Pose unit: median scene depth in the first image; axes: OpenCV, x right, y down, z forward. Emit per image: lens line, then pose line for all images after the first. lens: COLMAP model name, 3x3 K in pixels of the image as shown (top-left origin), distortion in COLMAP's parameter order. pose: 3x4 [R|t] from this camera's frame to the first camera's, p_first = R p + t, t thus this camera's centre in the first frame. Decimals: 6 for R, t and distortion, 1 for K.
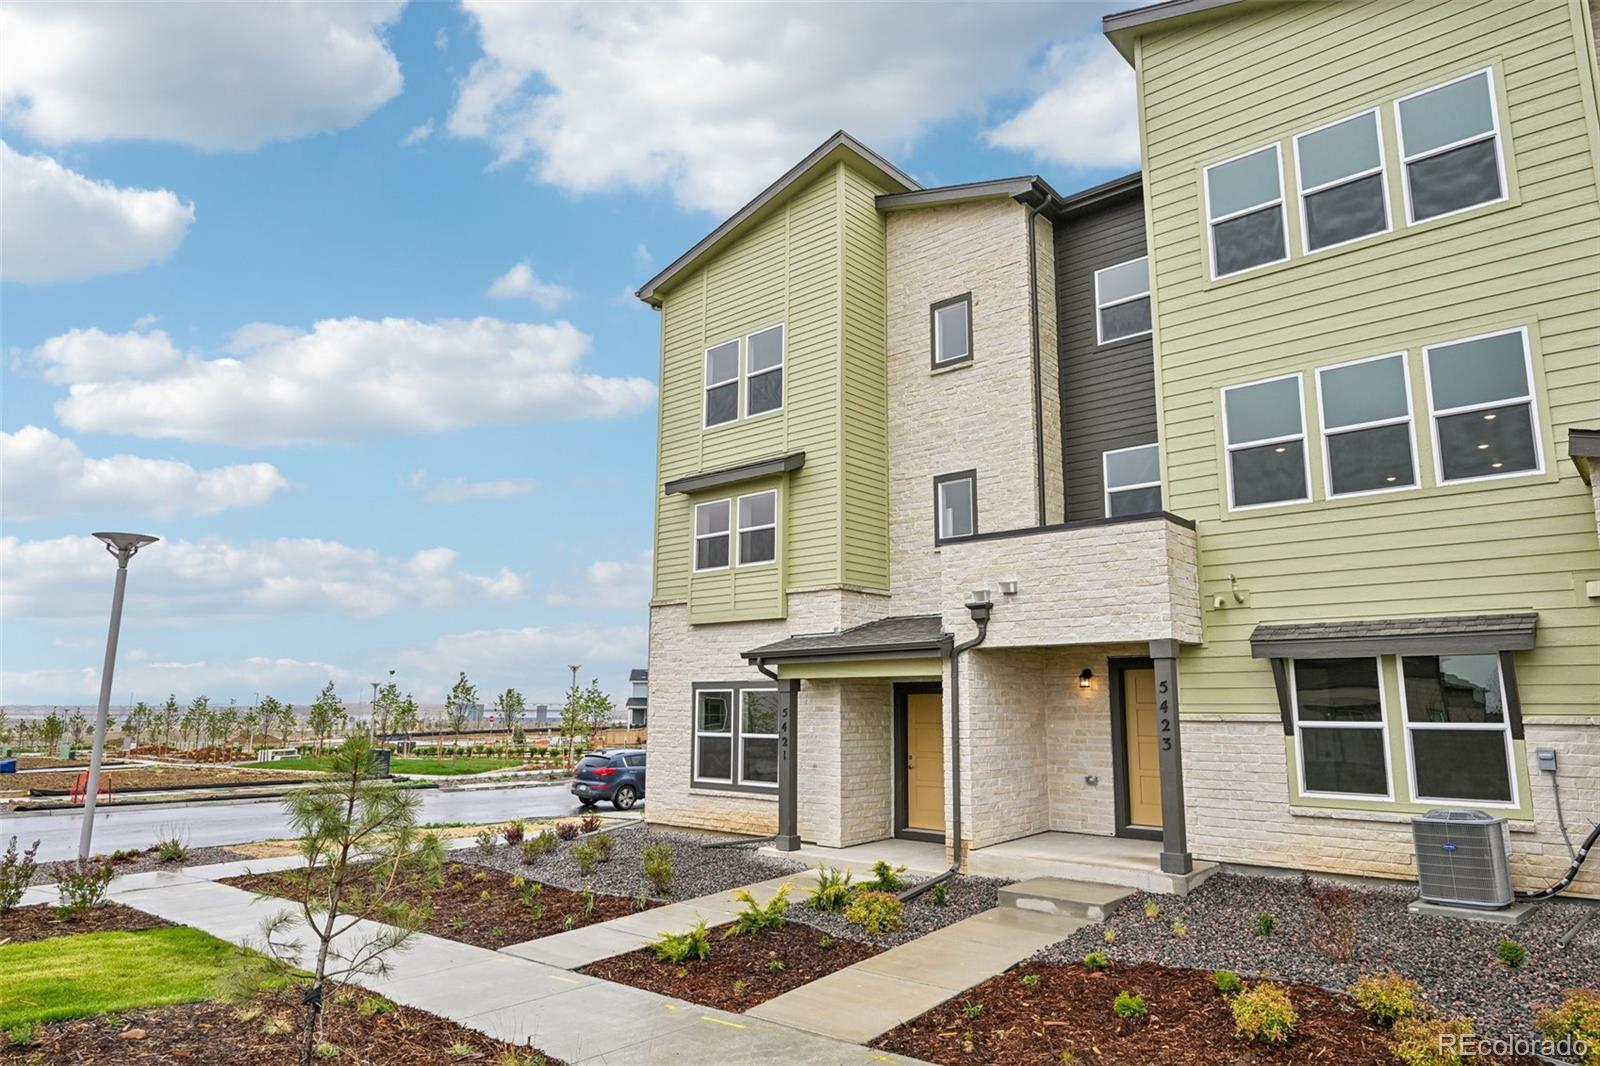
lens RADIAL K [[969.3, 0, 800.0], [0, 969.3, 533.0], [0, 0, 1]] dist [-0.000397, -0.000322]
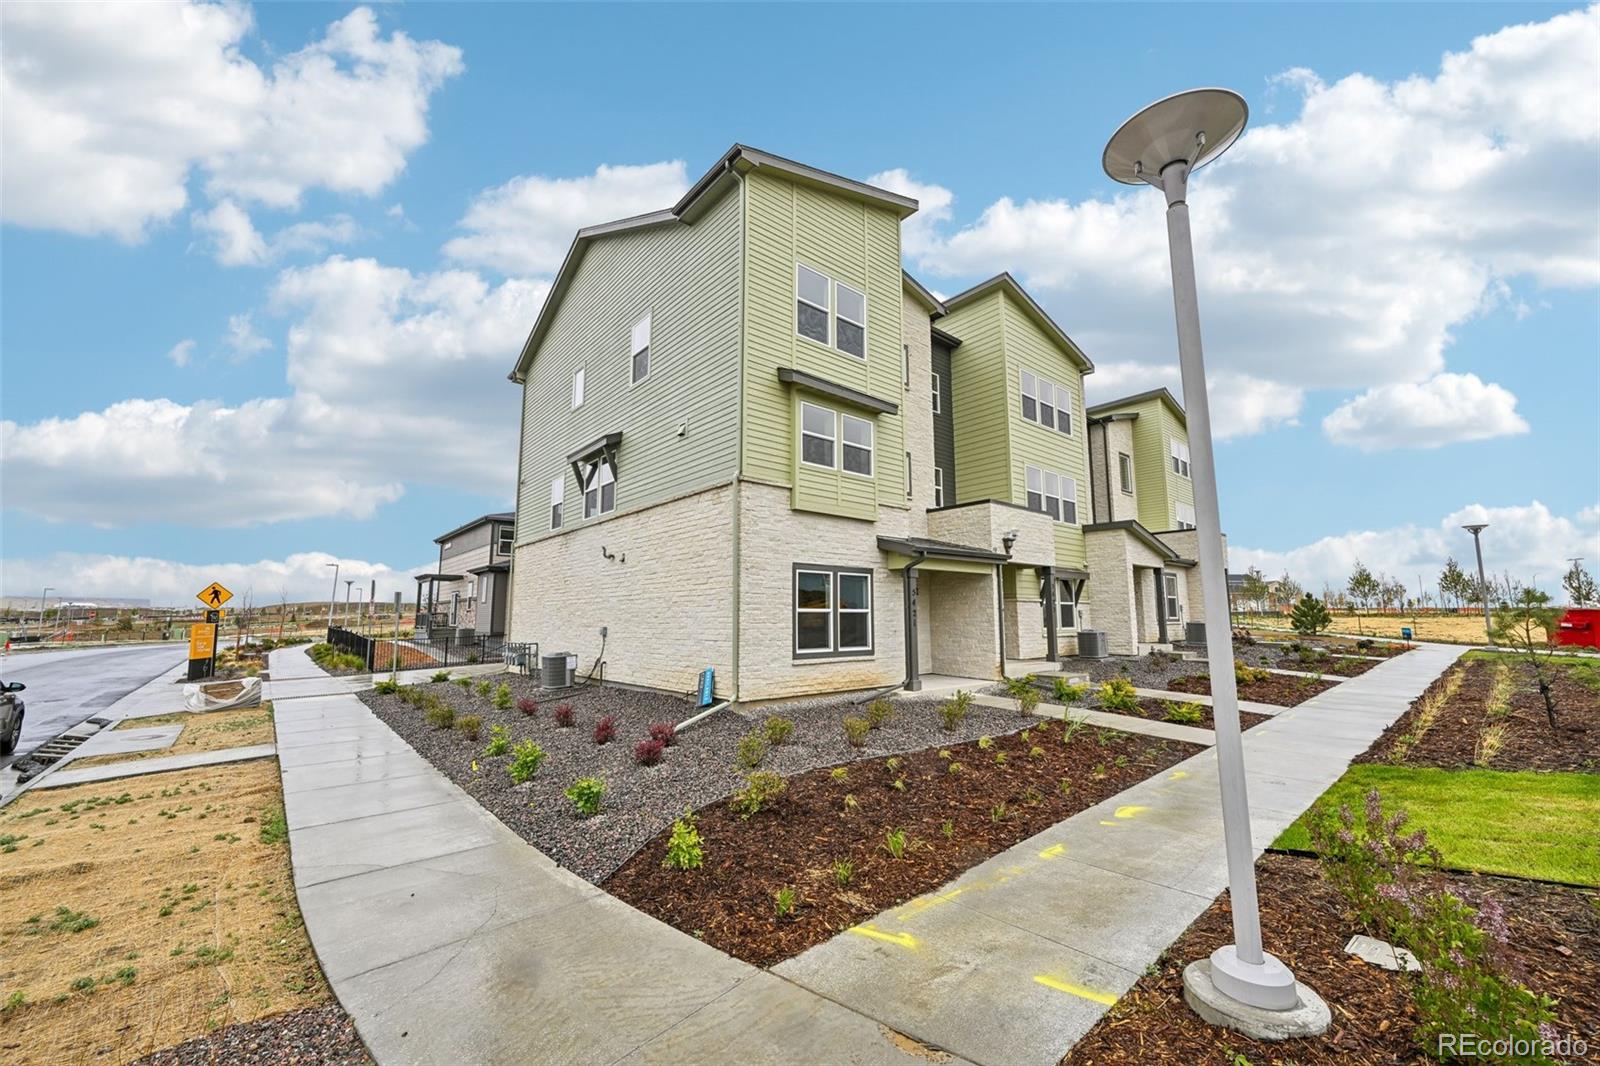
lens RADIAL K [[628.9, 0, 804.8], [0, 628.9, 535.6], [0, 0, 1]] dist [-0.000437, -0.000135]
pose [[0.129579, 0.129082, 0.983131, -0.848498], [-0.171236, 0.979507, -0.106037, 0.209322], [-0.976672, -0.154607, 0.149027, 0.947425]]
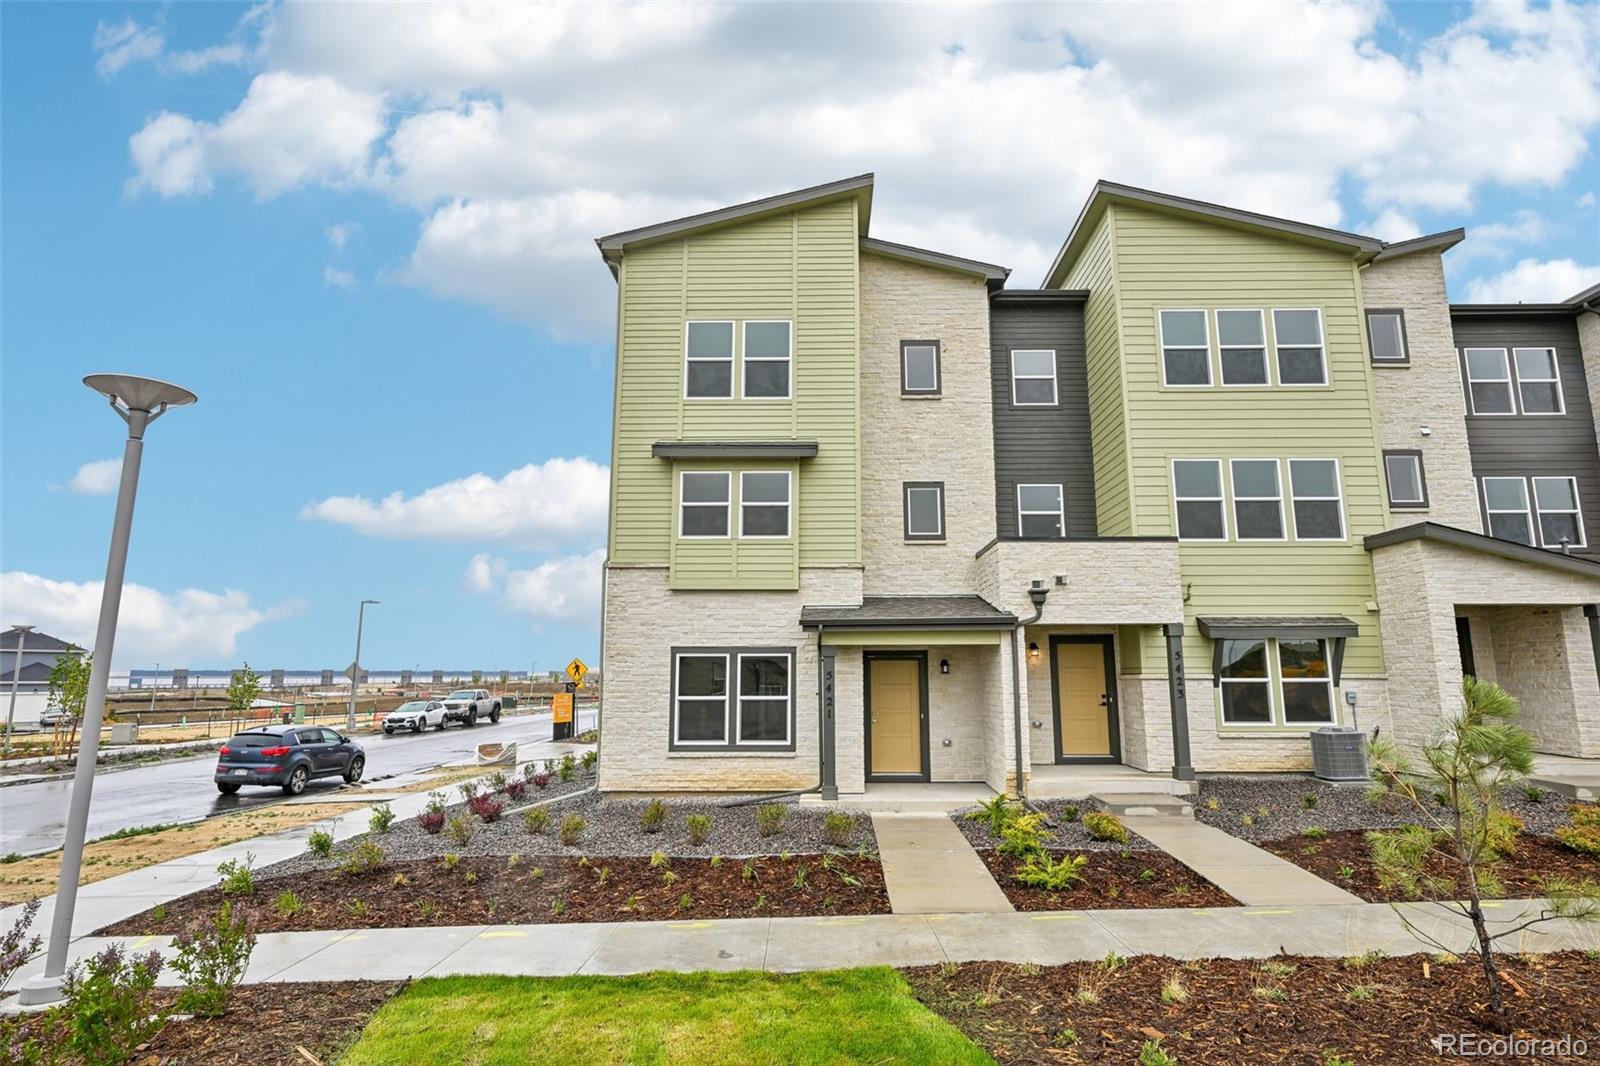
lens RADIAL K [[831.1, 0, 800.0], [0, 831.1, 533.0], [0, 0, 1]] dist [0.000684, 0.000304]
pose [[0.761046, 0.110240, 0.639262, -0.610935], [-0.111034, 0.993049, -0.039063, 0.059562], [-0.639124, -0.041251, 0.767997, 0.275840]]
